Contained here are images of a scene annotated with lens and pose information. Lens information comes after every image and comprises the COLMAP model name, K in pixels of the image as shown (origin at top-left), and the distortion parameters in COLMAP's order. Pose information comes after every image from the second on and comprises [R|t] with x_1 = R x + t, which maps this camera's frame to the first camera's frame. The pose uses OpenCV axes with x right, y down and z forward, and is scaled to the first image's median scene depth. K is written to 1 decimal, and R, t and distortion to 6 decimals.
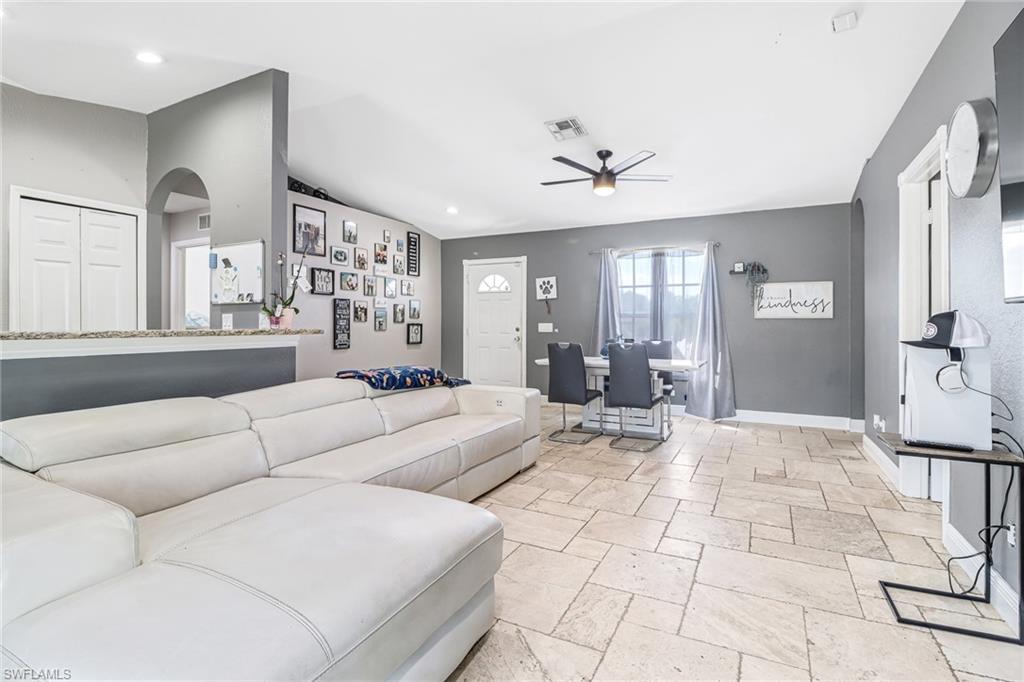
lens RADIAL K [[490.3, 0, 504.9], [0, 490.3, 337.9], [0, 0, 1]] dist [0.000943, -0.013935]
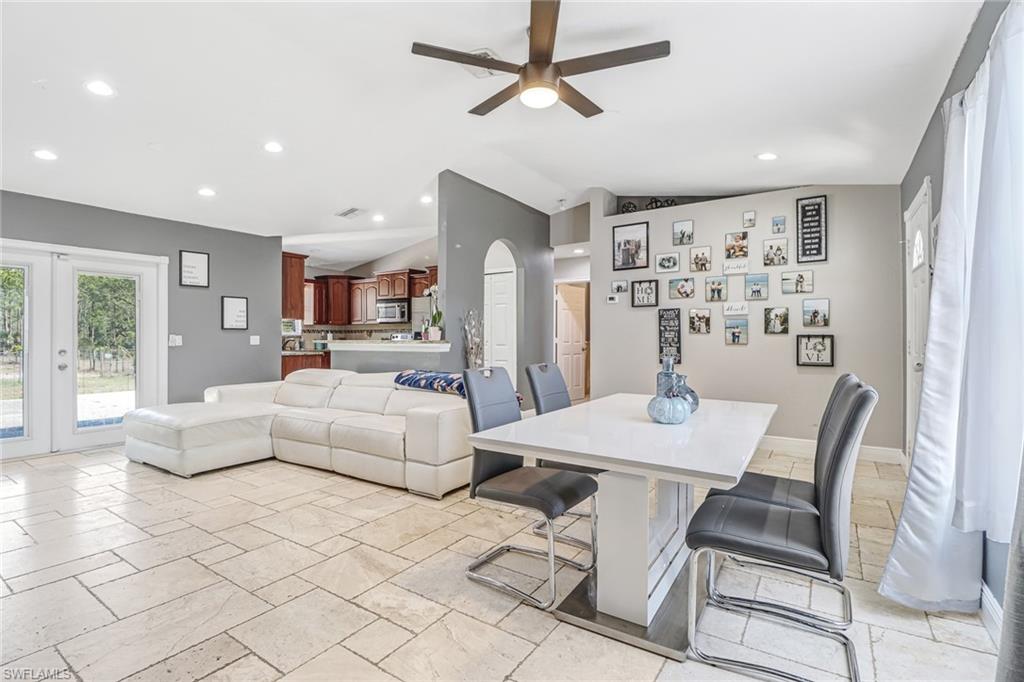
lens RADIAL K [[481.0, 0, 512.6], [0, 481.0, 336.4], [0, 0, 1]] dist [0.002584, -0.010896]
pose [[-0.107064, -0.003462, -0.994246, 0.580533], [-0.023210, 0.999730, -0.000982, -0.020521], [0.993981, 0.022971, -0.107116, 0.792862]]
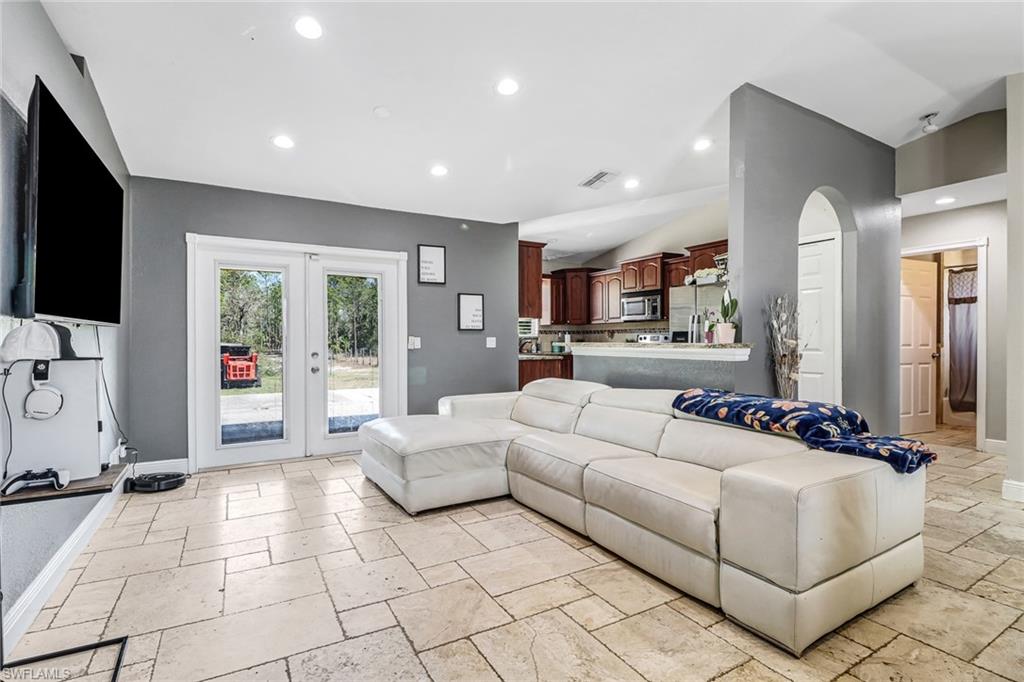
lens RADIAL K [[491.8, 0, 513.5], [0, 491.8, 334.7], [0, 0, 1]] dist [0.001754, -0.015163]
pose [[-0.535801, -0.006957, -0.844316, 0.373193], [-0.017857, 0.999836, 0.003093, -0.018725], [0.844156, 0.016734, -0.535837, 0.664714]]
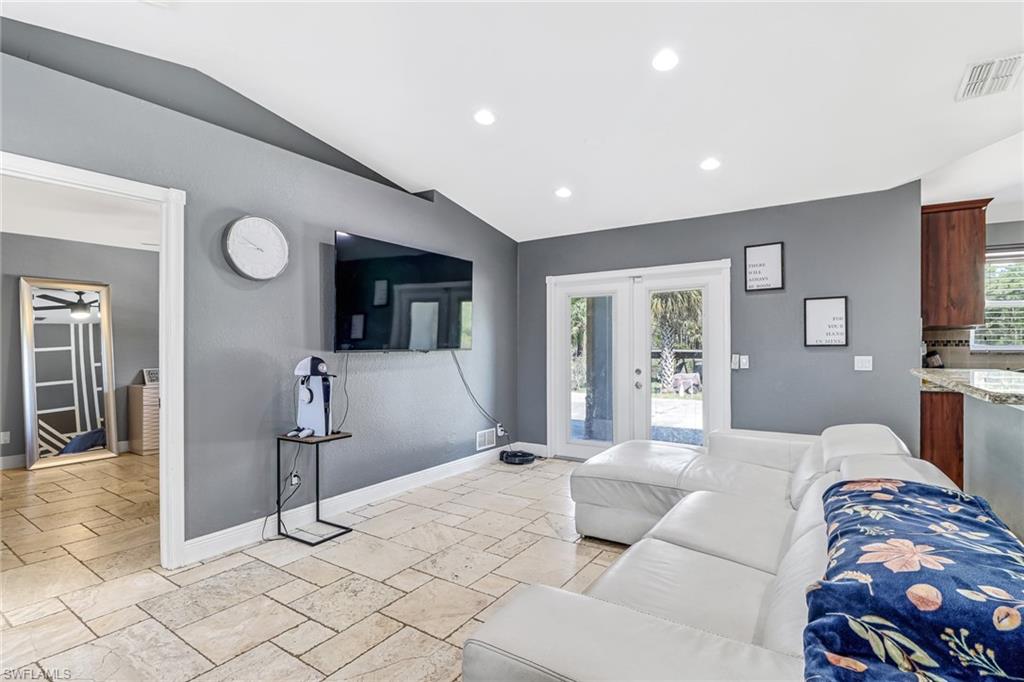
lens RADIAL K [[490.3, 0, 504.9], [0, 490.3, 337.9], [0, 0, 1]] dist [0.000943, -0.013935]
pose [[-0.993745, 0.008852, 0.111325, 0.009793], [0.009626, 0.999933, 0.006416, -0.042917], [-0.111261, 0.007447, -0.993763, 0.831790]]
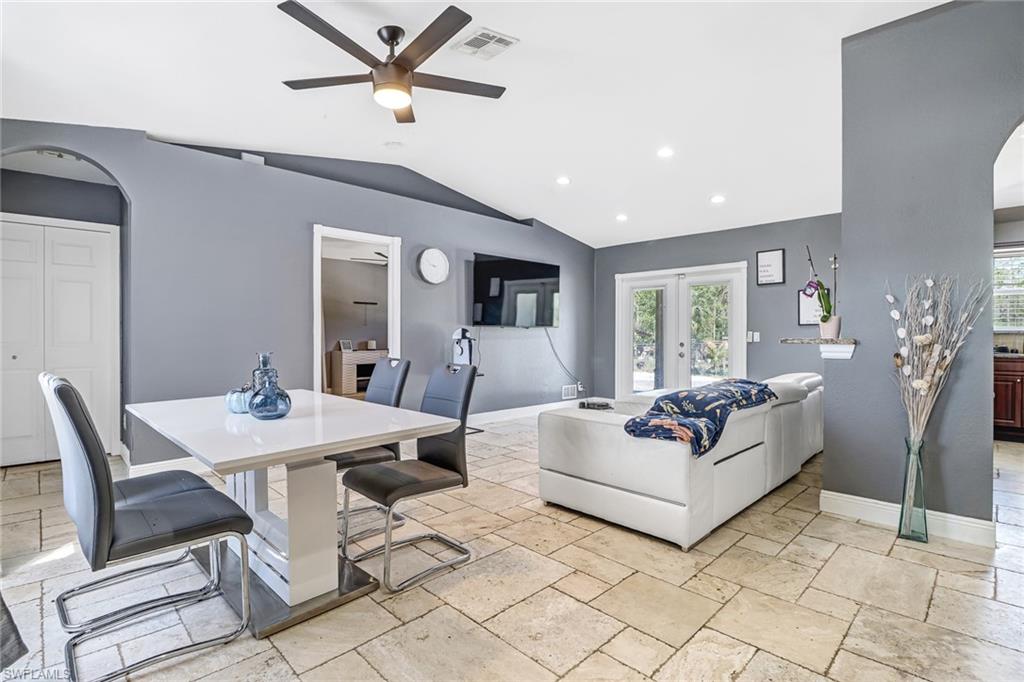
lens RADIAL K [[481.0, 0, 512.6], [0, 481.0, 336.4], [0, 0, 1]] dist [0.002584, -0.010896]
pose [[-0.954367, -0.001879, 0.298630, -0.083404], [0.007535, 0.999510, 0.030370, -0.032360], [-0.298540, 0.031234, -0.953886, 1.162255]]
